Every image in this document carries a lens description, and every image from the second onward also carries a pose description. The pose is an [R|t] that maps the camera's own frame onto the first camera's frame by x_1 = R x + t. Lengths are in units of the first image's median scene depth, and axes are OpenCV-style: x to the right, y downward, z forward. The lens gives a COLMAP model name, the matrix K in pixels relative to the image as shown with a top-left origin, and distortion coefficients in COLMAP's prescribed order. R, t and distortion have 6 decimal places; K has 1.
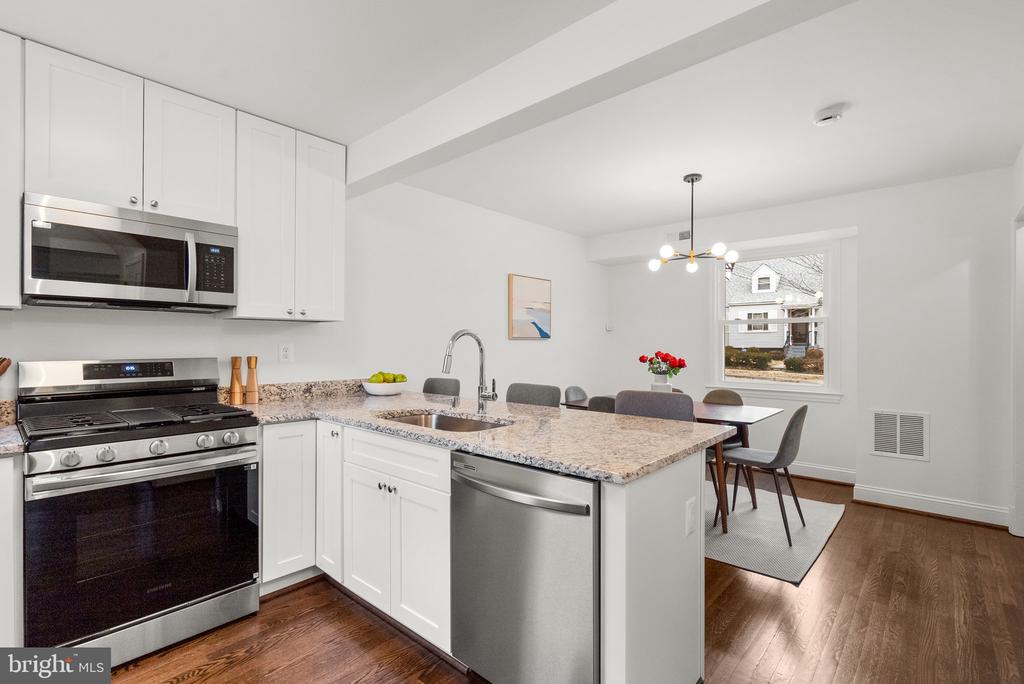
lens RADIAL K [[480.9, 0, 512.0], [0, 480.9, 342.0], [0, 0, 1]] dist [0.002355, 0.001035]
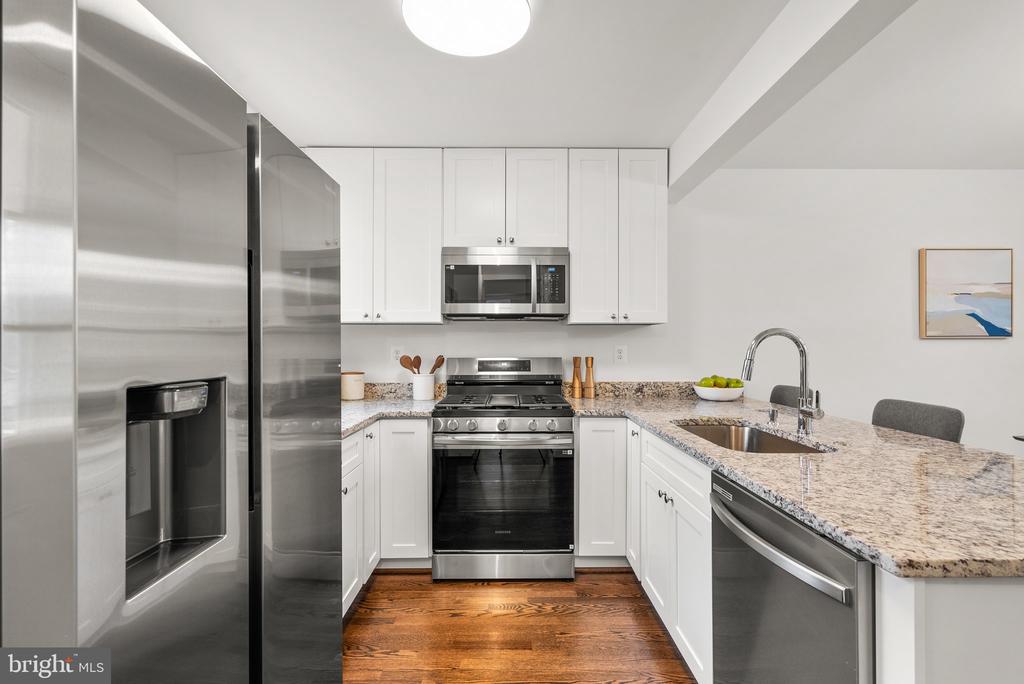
lens RADIAL K [[464.6, 0, 514.1], [0, 464.6, 342.6], [0, 0, 1]] dist [-0.000589, 0.000371]
pose [[0.674053, -0.008640, -0.738632, 0.182852], [0.005408, 0.999963, -0.006762, 0.002395], [0.738663, 0.000563, 0.674074, 0.135904]]
